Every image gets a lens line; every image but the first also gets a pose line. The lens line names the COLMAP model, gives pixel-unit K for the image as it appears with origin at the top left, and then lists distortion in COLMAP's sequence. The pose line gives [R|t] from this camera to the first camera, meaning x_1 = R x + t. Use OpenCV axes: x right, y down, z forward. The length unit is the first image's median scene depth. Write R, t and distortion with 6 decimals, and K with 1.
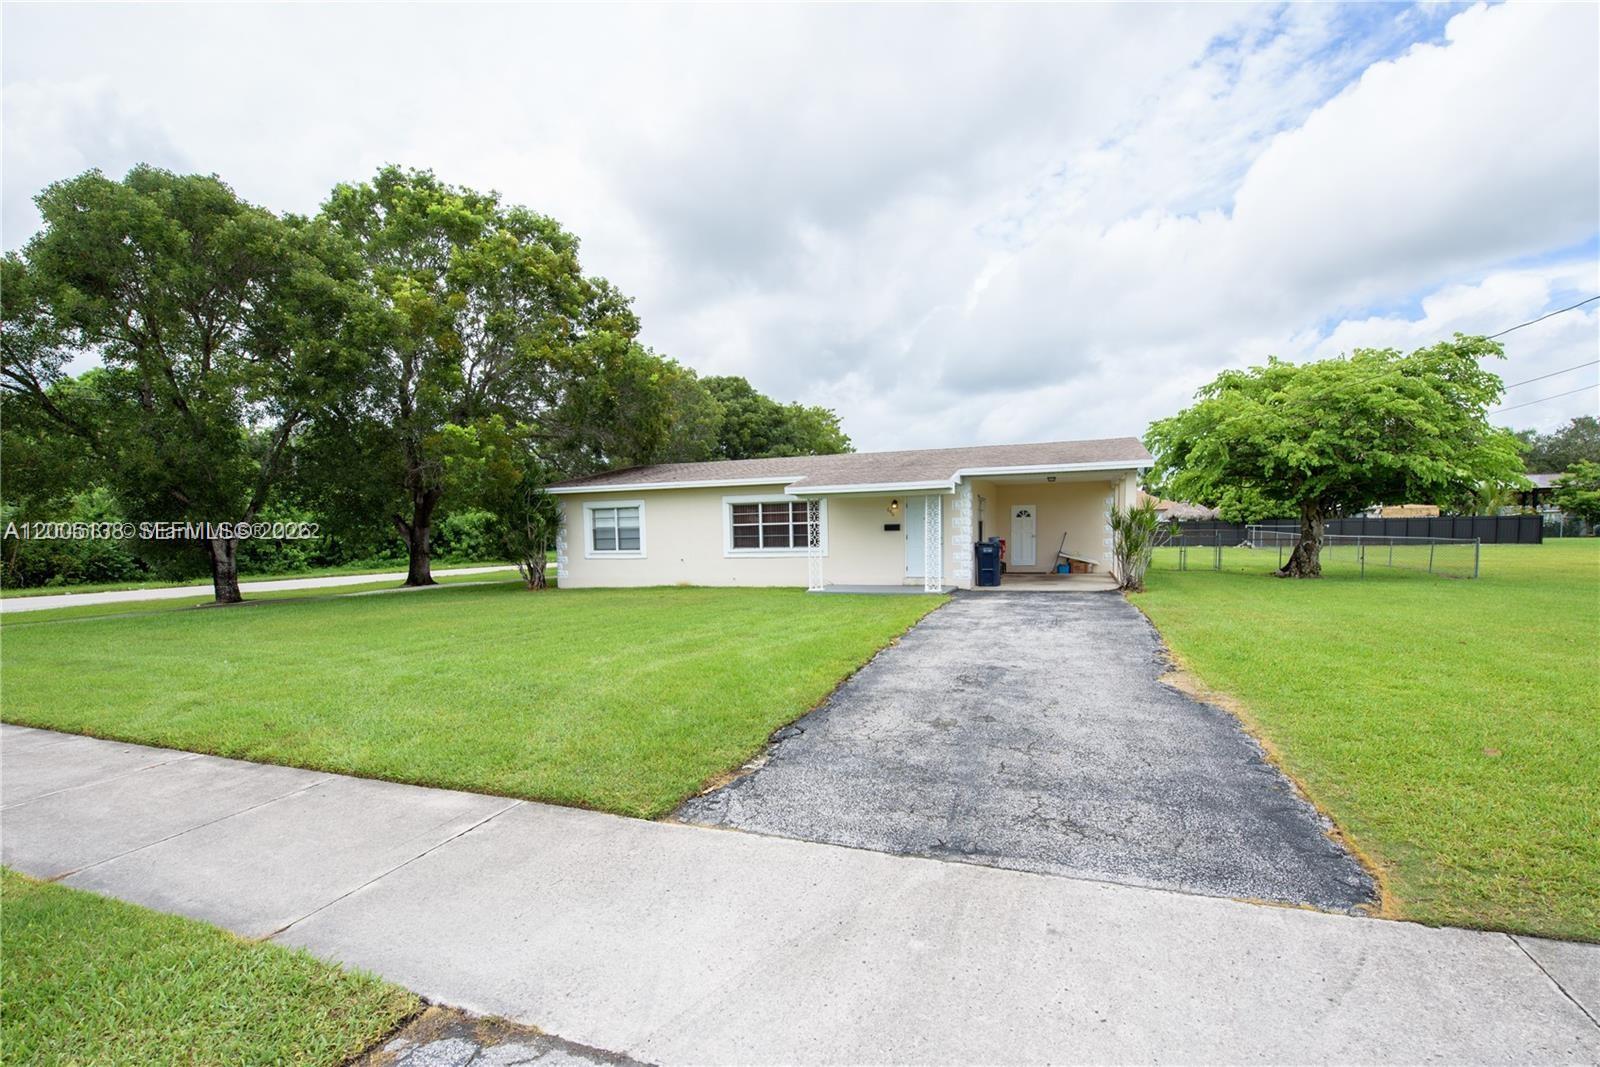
lens RADIAL K [[659.3, 0, 775.4], [0, 659.3, 564.9], [0, 0, 1]] dist [-0.004462, -0.000917]
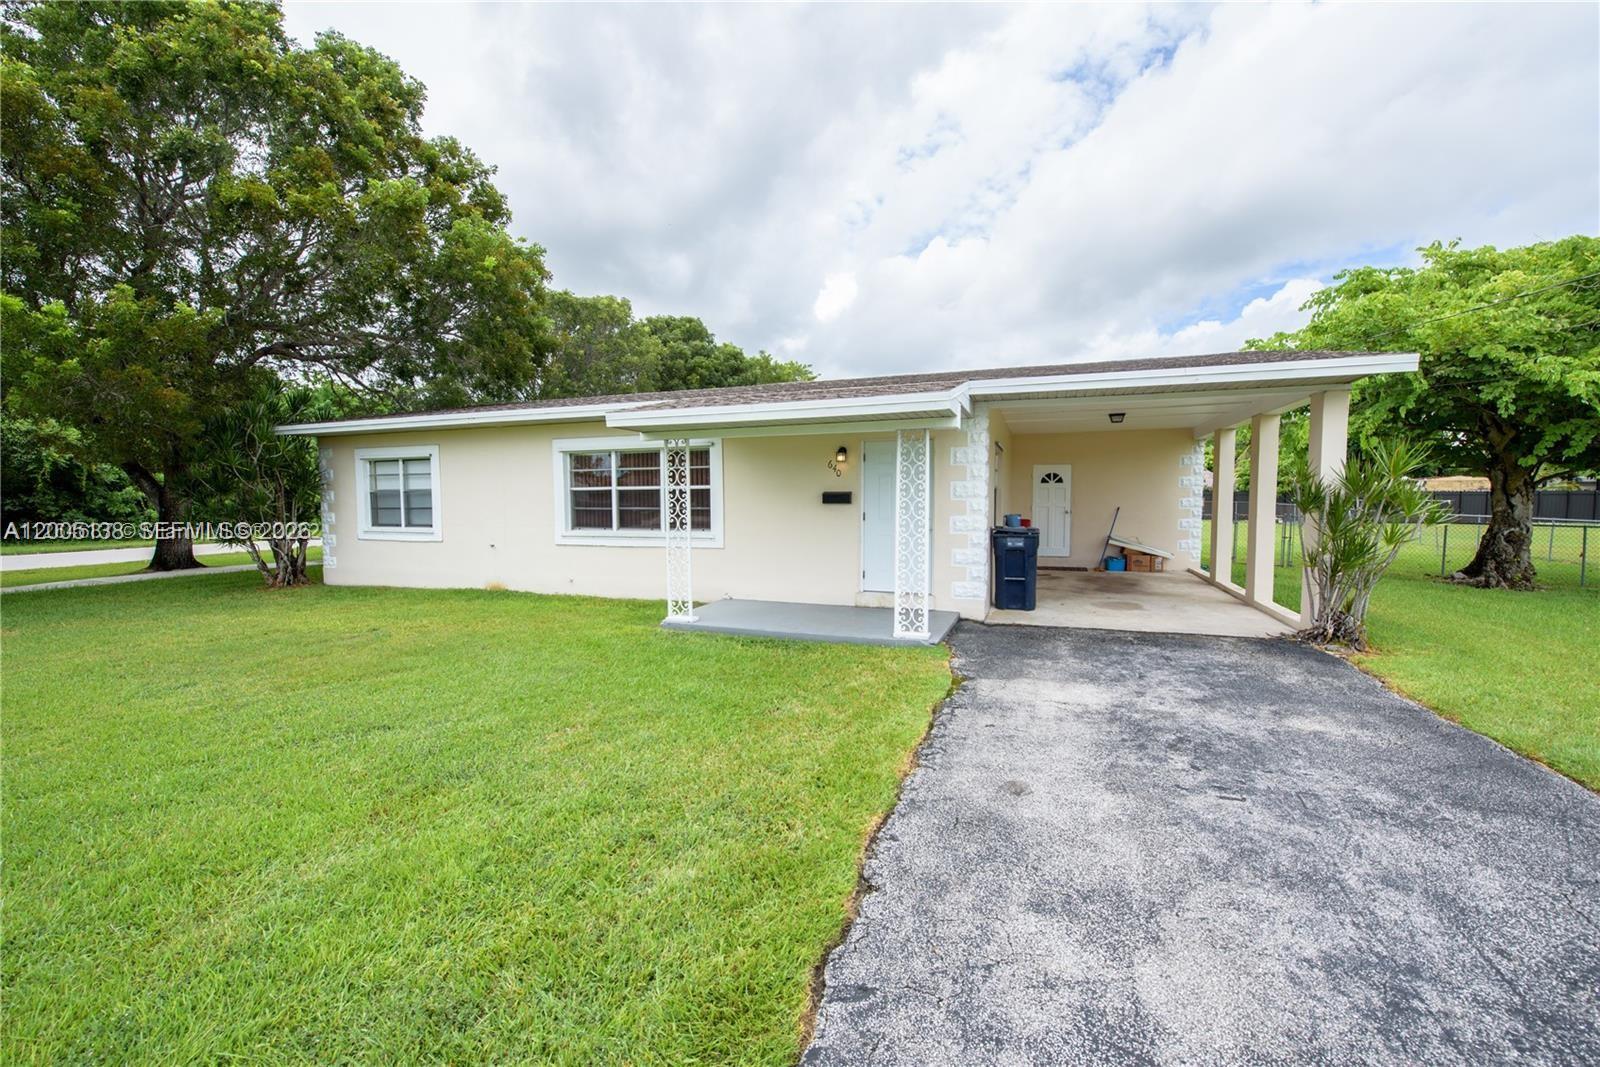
lens RADIAL K [[659.3, 0, 751.8], [0, 659.3, 523.7], [0, 0, 1]] dist [-0.004462, -0.000917]
pose [[0.999853, 0.015127, -0.008121, 0.093329], [-0.015189, 0.999855, -0.007704, -0.025296], [0.008003, 0.007826, 0.999937, 0.384162]]
